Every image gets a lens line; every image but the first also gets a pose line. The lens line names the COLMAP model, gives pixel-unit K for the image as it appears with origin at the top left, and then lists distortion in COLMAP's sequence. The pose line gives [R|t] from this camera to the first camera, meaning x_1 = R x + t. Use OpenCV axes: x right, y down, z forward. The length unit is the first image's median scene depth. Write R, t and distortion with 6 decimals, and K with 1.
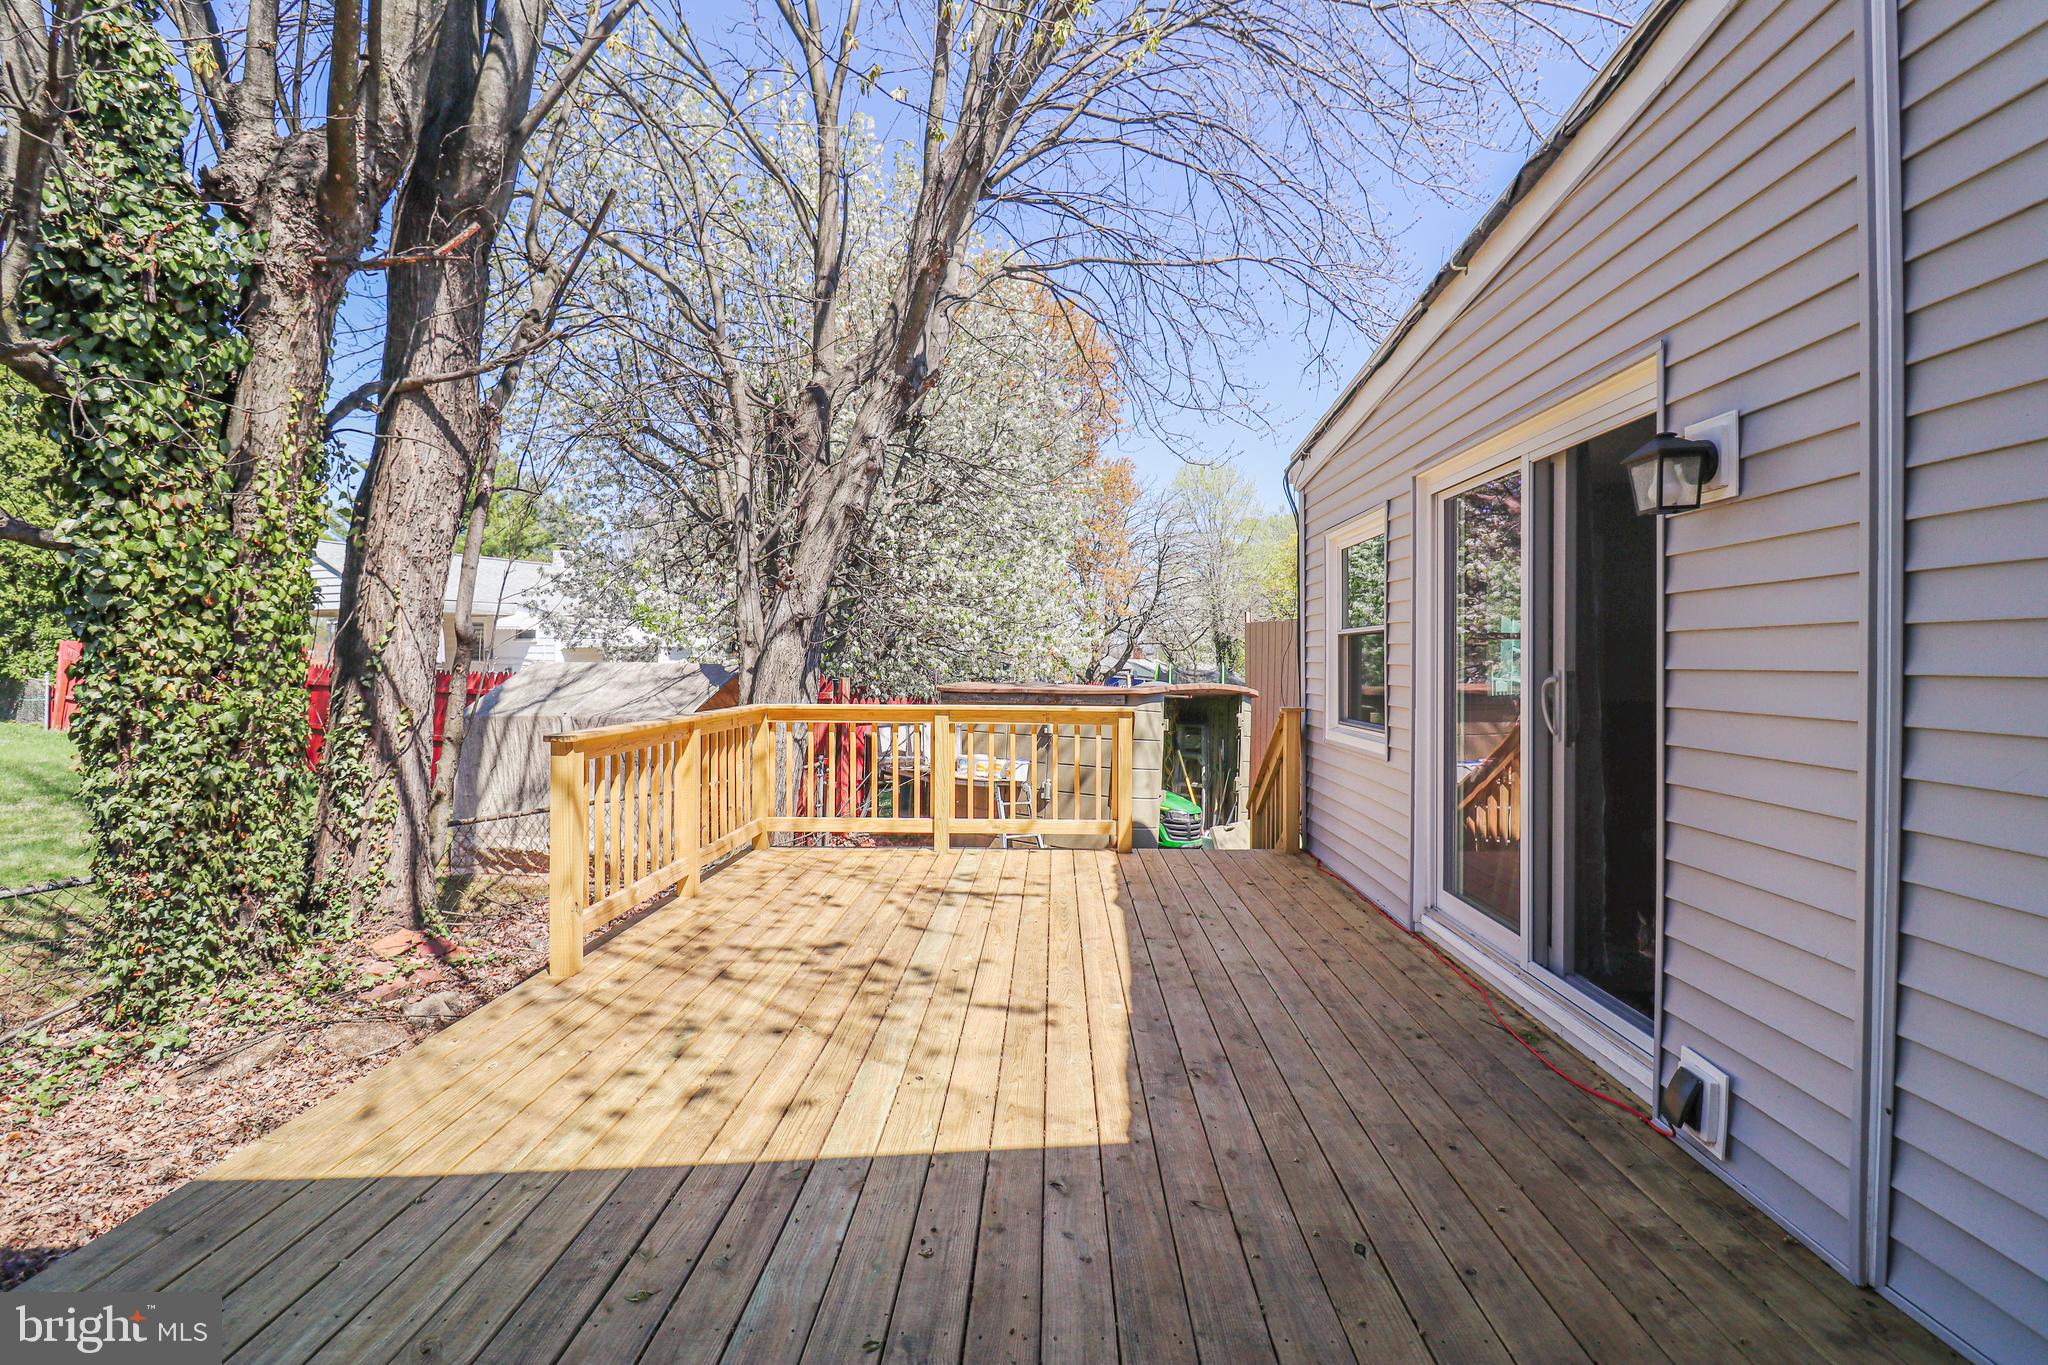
lens RADIAL K [[925.3, 0, 1041.7], [0, 925.3, 654.6], [0, 0, 1]] dist [0.000546, -0.014211]
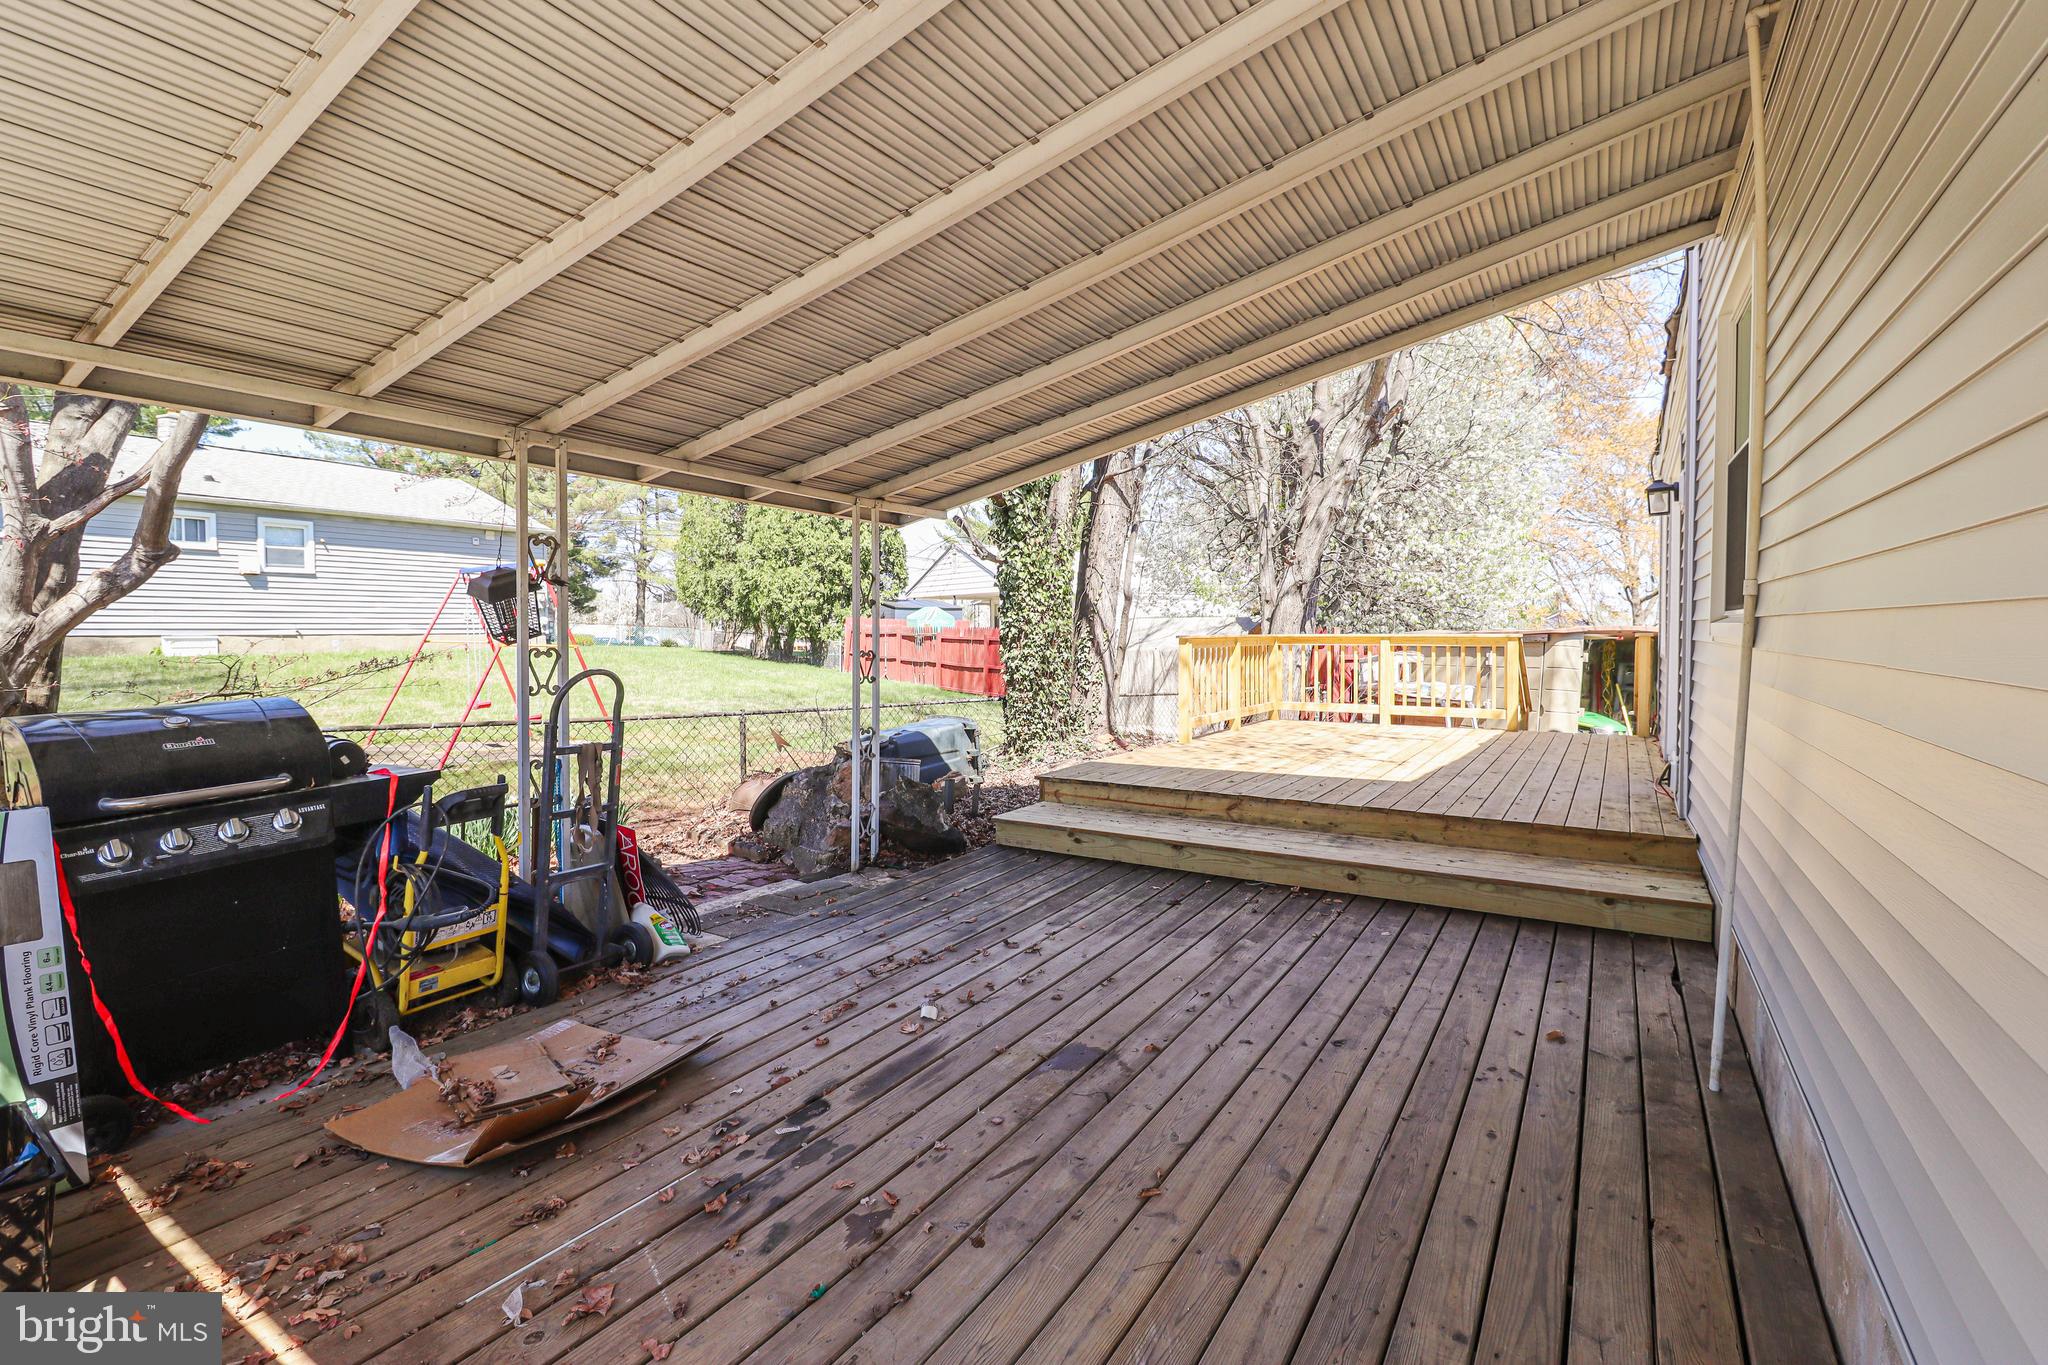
lens RADIAL K [[925.3, 0, 1041.7], [0, 925.3, 654.6], [0, 0, 1]] dist [0.000546, -0.014211]
pose [[0.852515, 0.006078, -0.522668, 0.287033], [0.008646, 0.999632, 0.025727, 0.056939], [0.522631, -0.026451, 0.852148, -0.868926]]
